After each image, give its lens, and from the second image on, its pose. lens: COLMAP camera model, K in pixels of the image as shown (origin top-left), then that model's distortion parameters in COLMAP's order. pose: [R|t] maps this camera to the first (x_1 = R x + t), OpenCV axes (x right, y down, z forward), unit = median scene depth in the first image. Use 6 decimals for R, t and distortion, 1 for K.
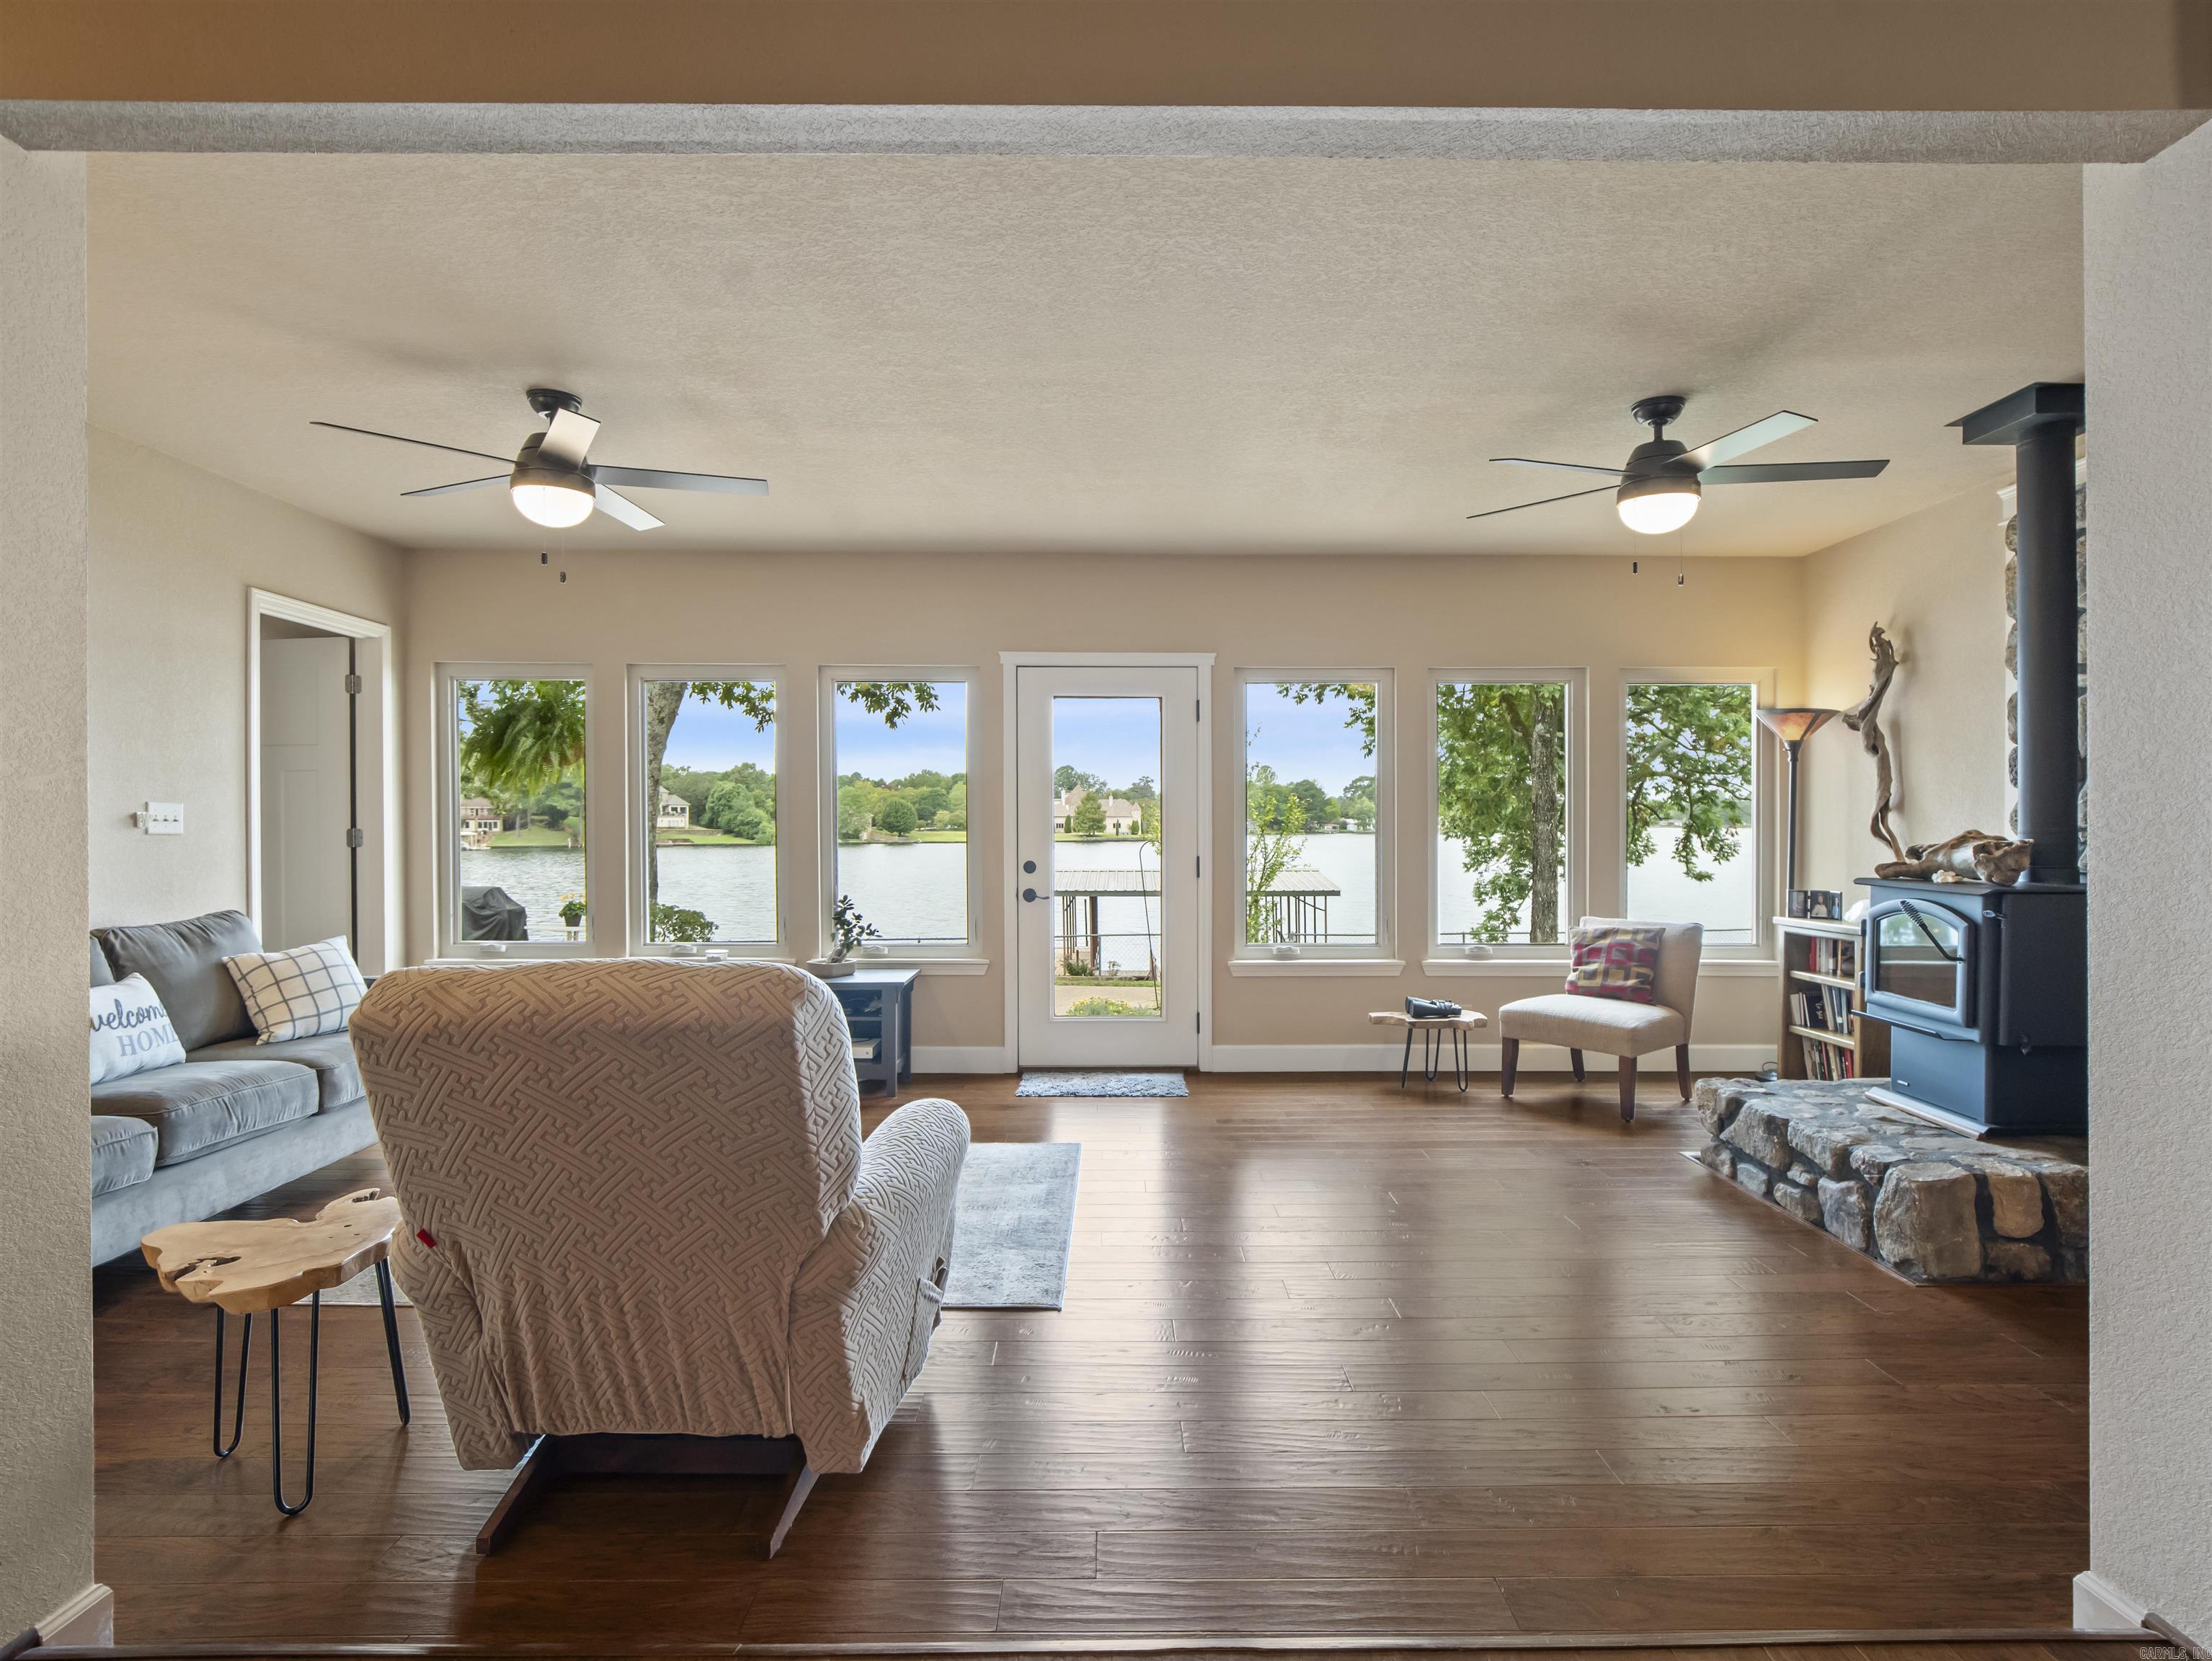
lens RADIAL K [[1159.0, 0, 1110.7], [0, 1159.0, 832.2], [0, 0, 1]] dist [-0.006159, -0.000799]
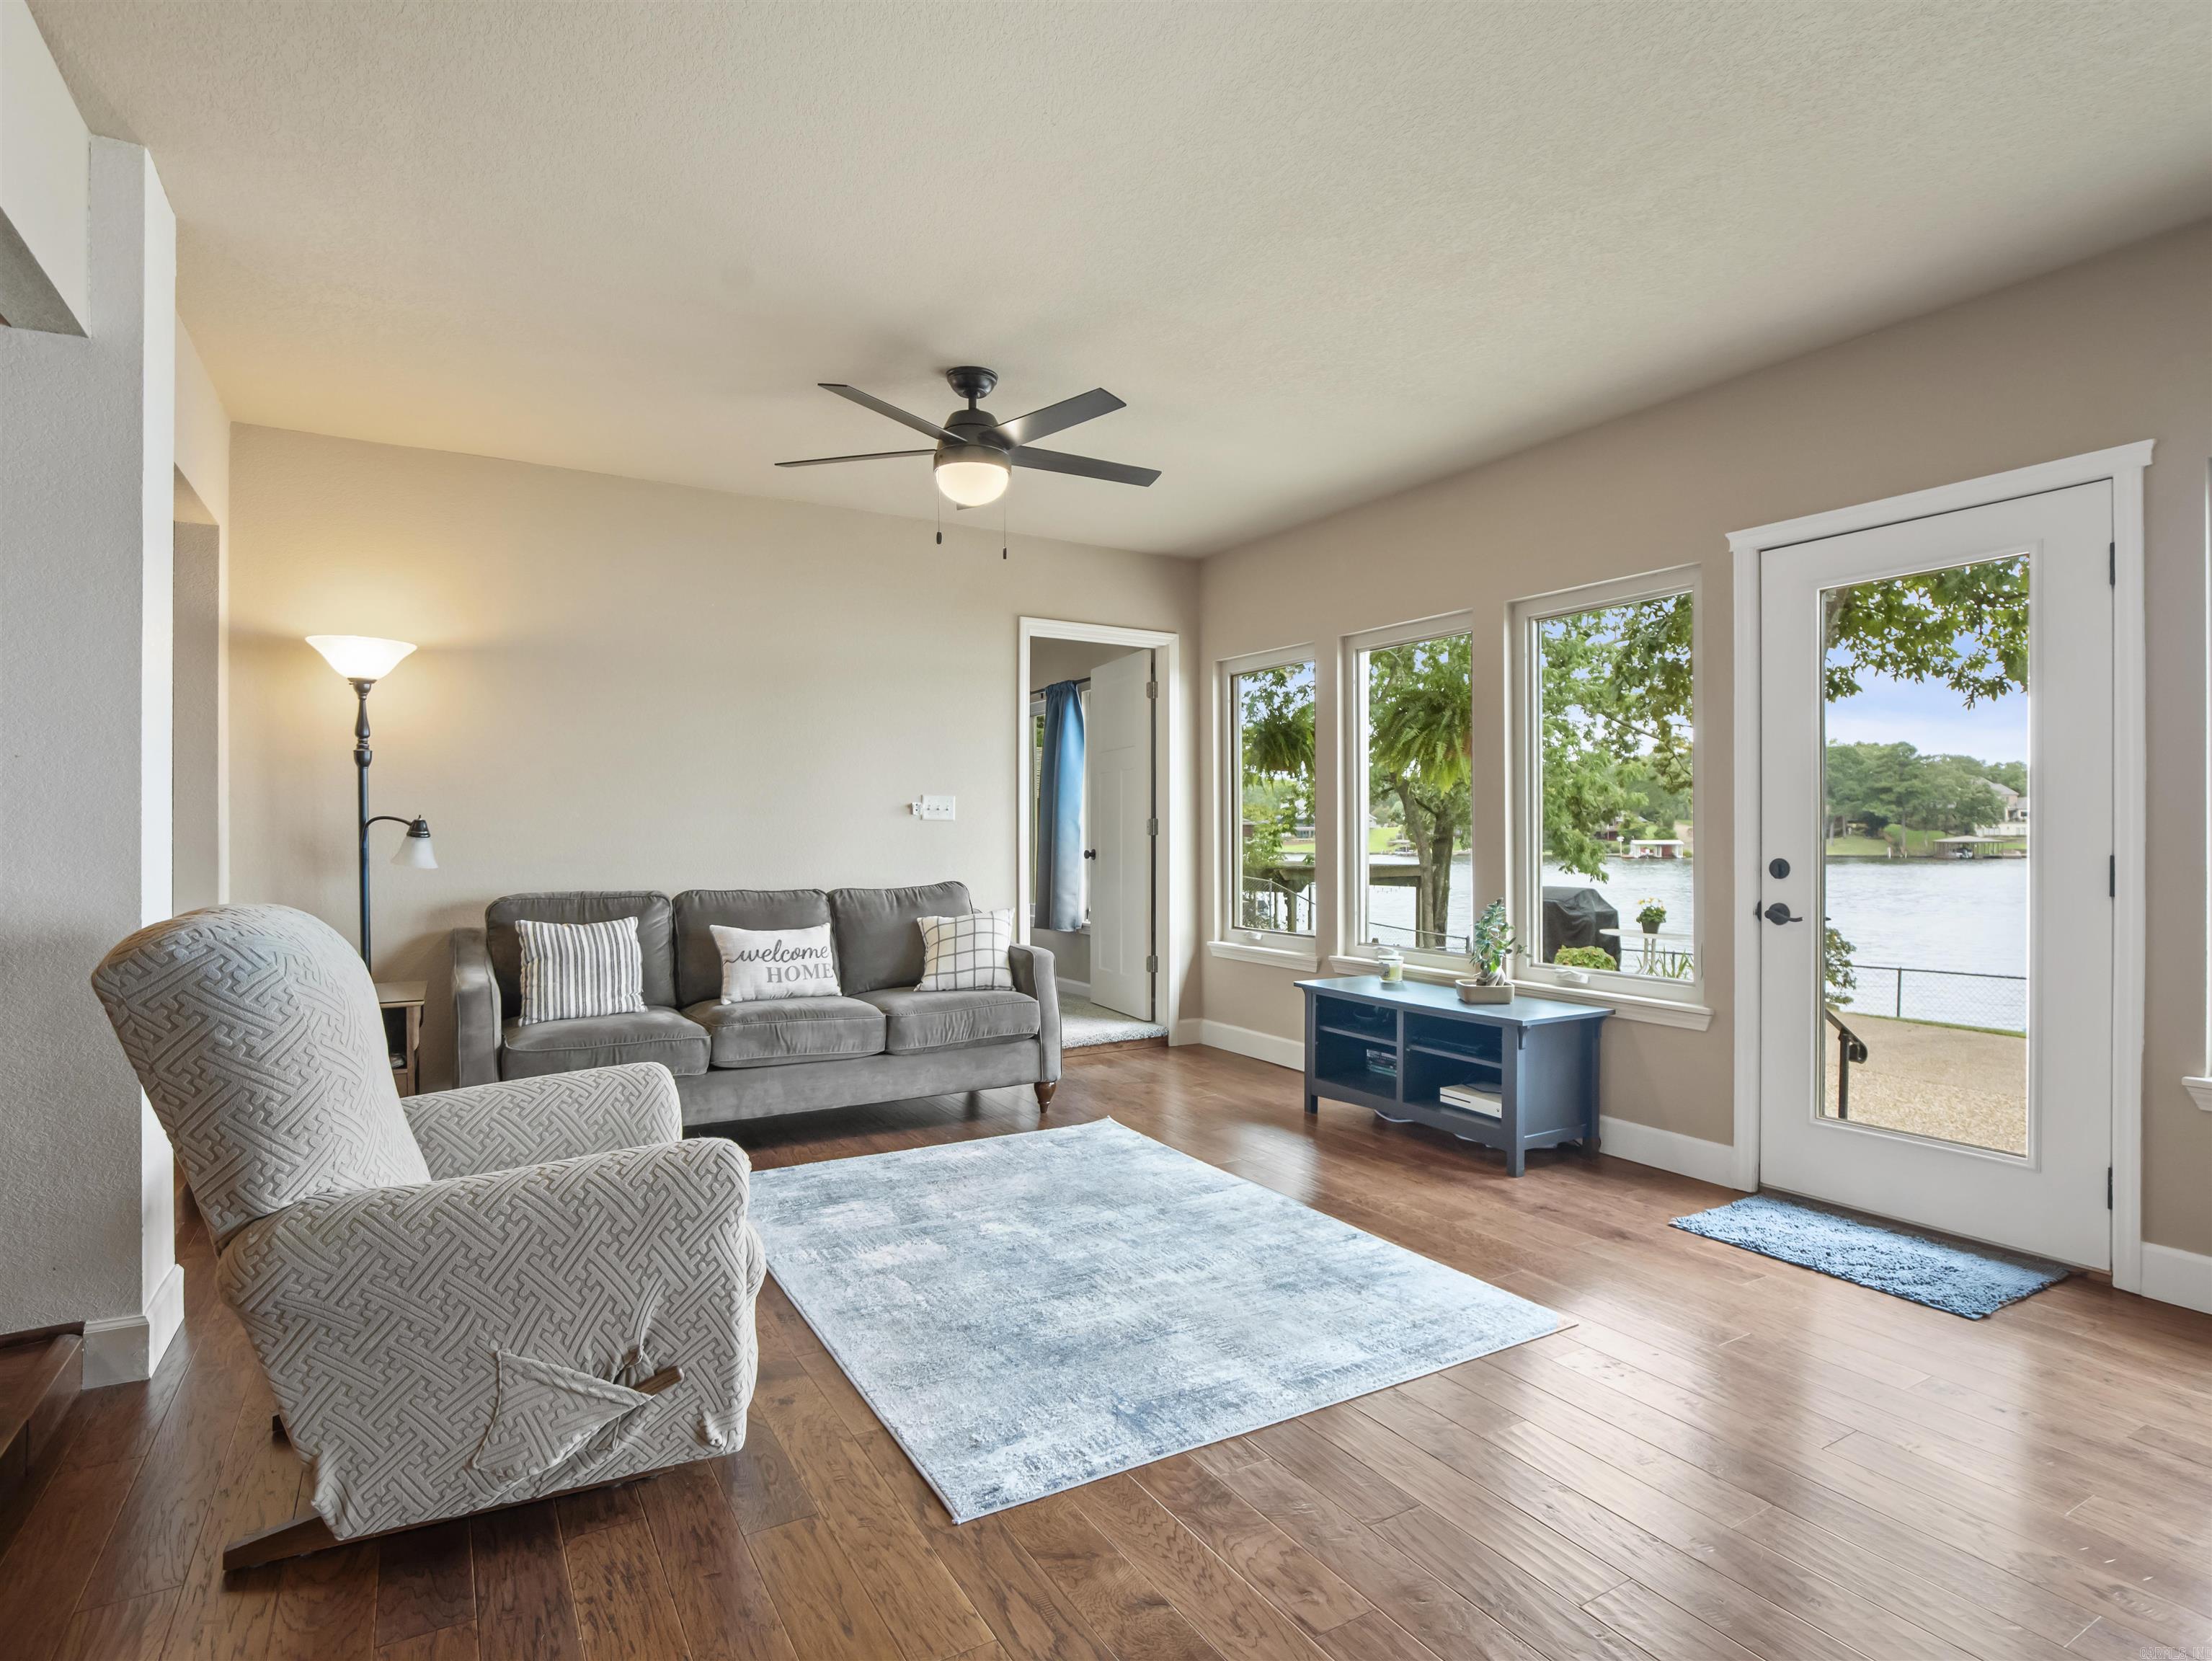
lens RADIAL K [[1159.0, 0, 1115.2], [0, 1159.0, 836.3], [0, 0, 1]] dist [-0.006159, -0.000799]
pose [[0.517177, 0.001100, -0.855878, 0.282388], [-0.004318, 0.999990, -0.001325, 0.015422], [0.855867, 0.004381, 0.517177, 0.379191]]
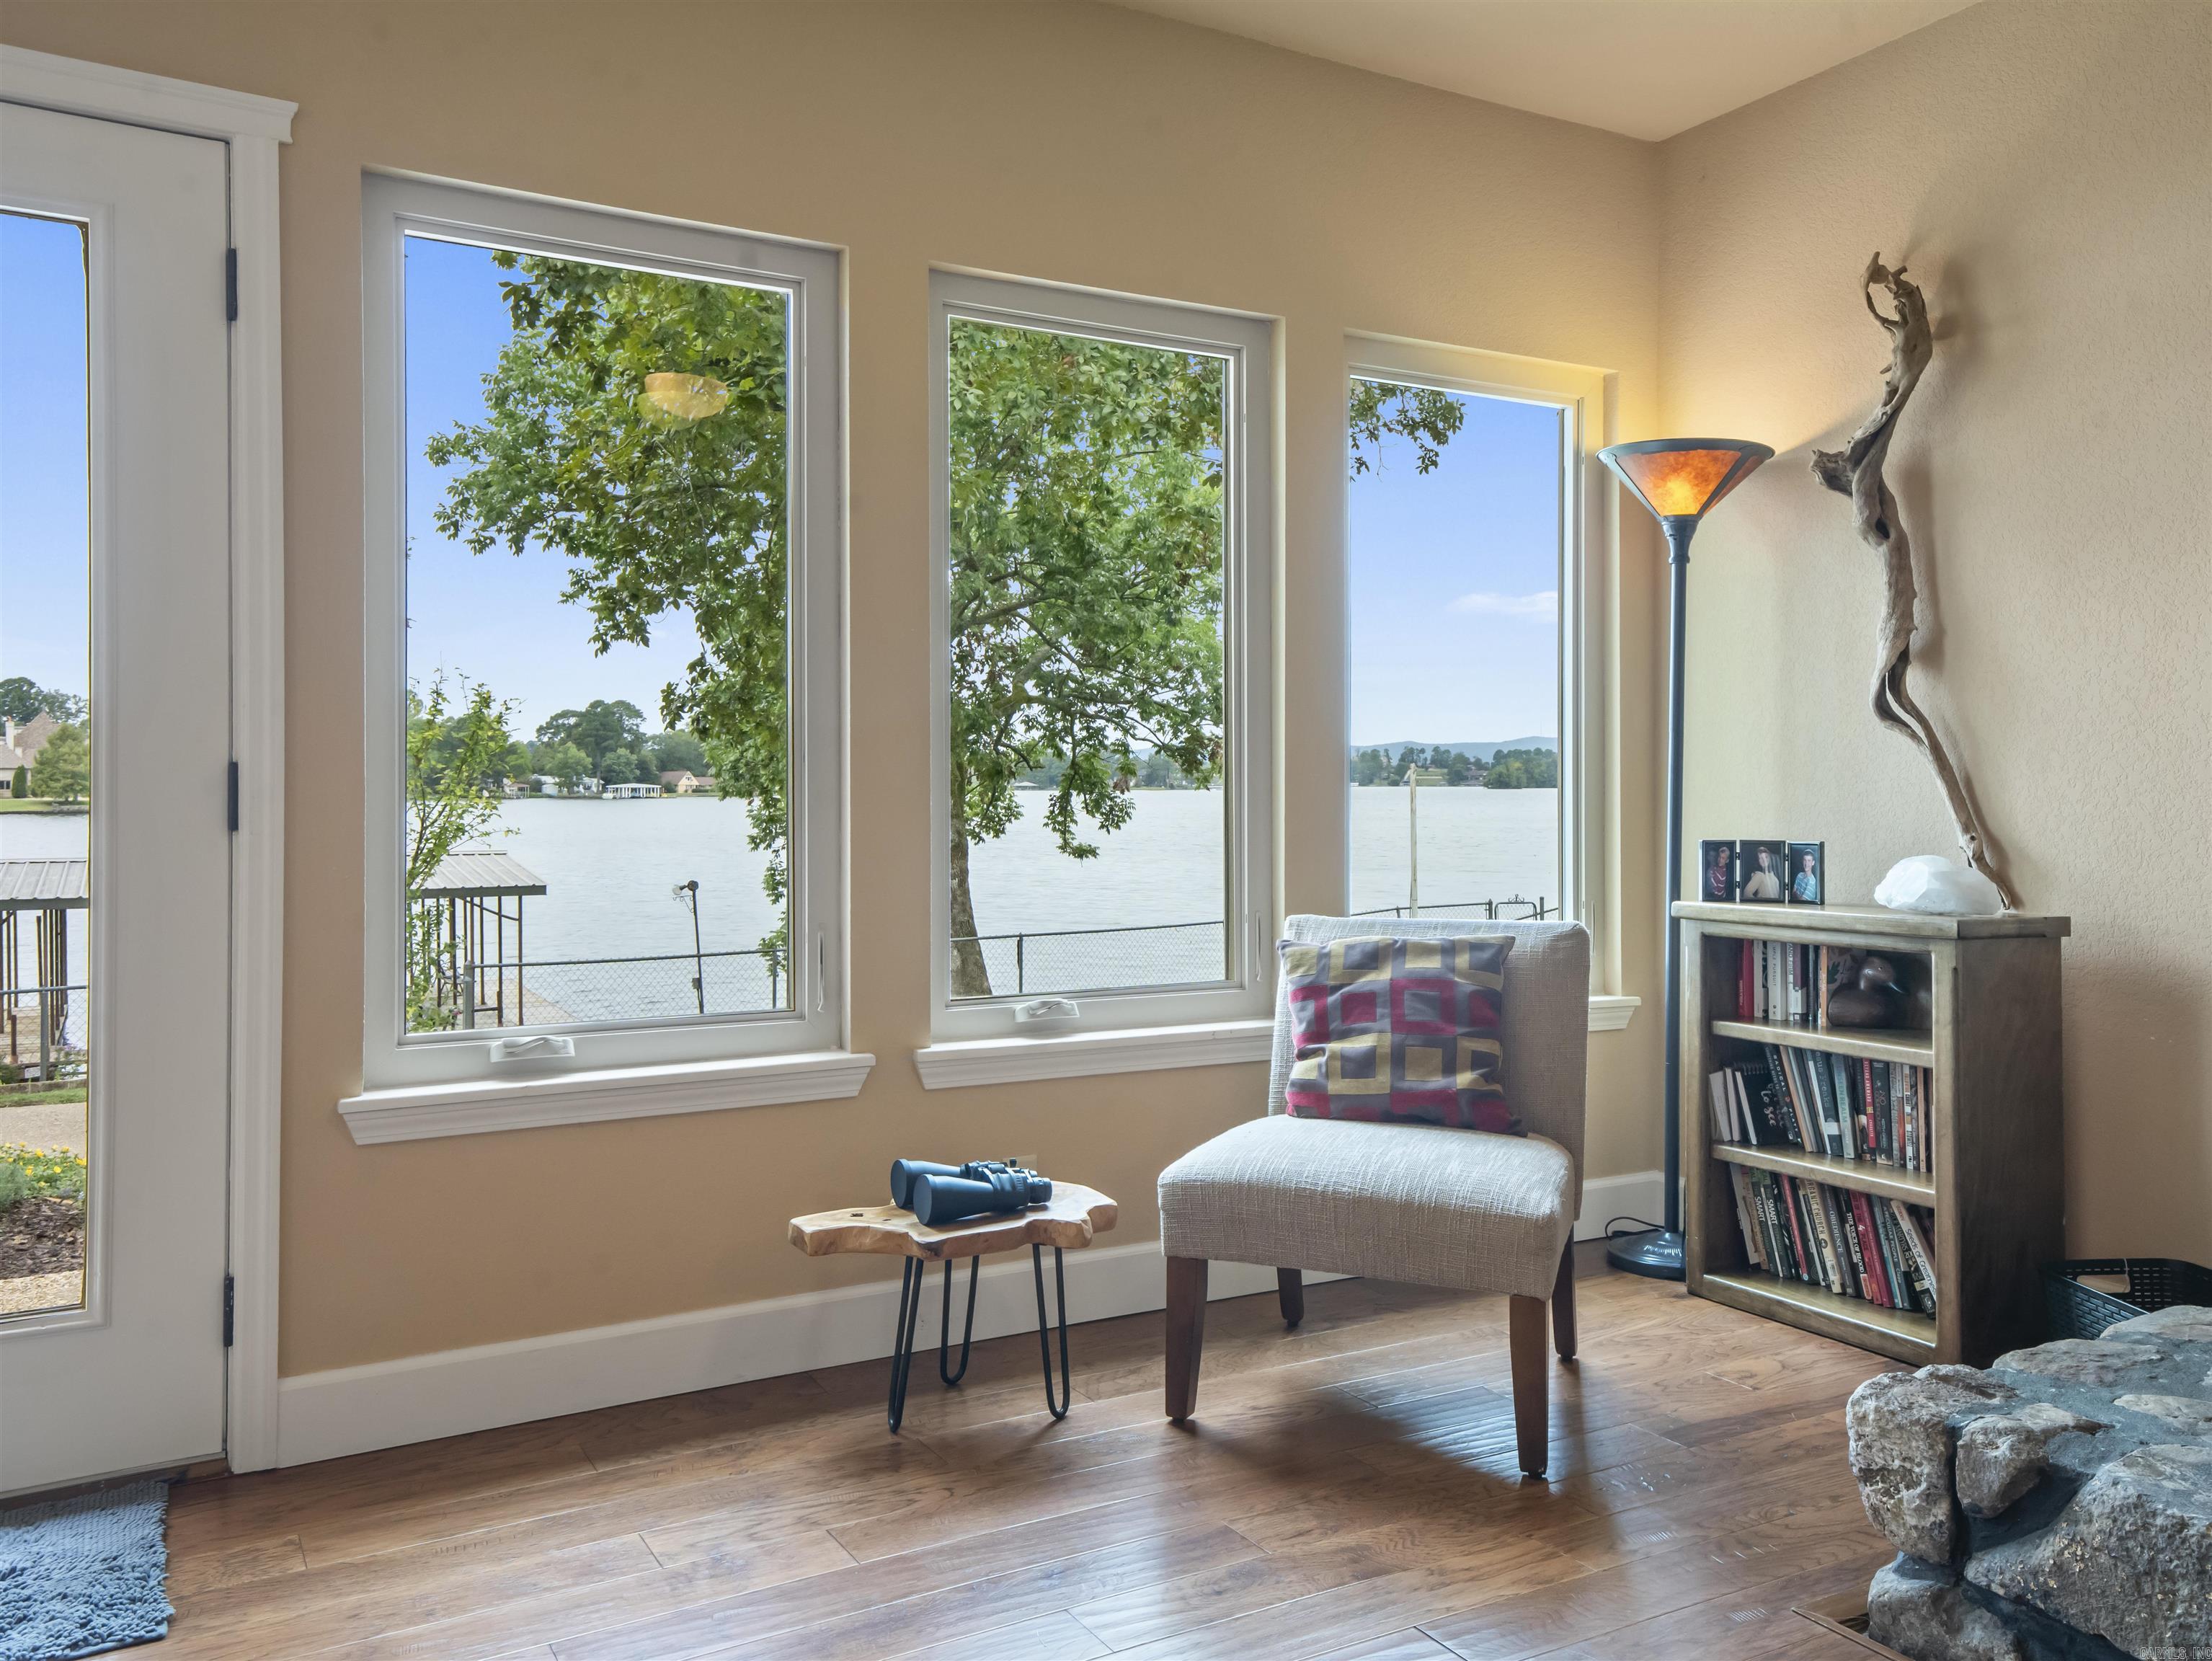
lens RADIAL K [[1736.9, 0, 1123.1], [0, 1736.9, 780.6], [0, 0, 1]] dist [0.012878, 0.026926]
pose [[0.866000, 0.003424, 0.500033, 0.049241], [0.001179, 0.999960, -0.008888, 0.030354], [-0.500043, 0.008287, 0.865961, 0.491538]]
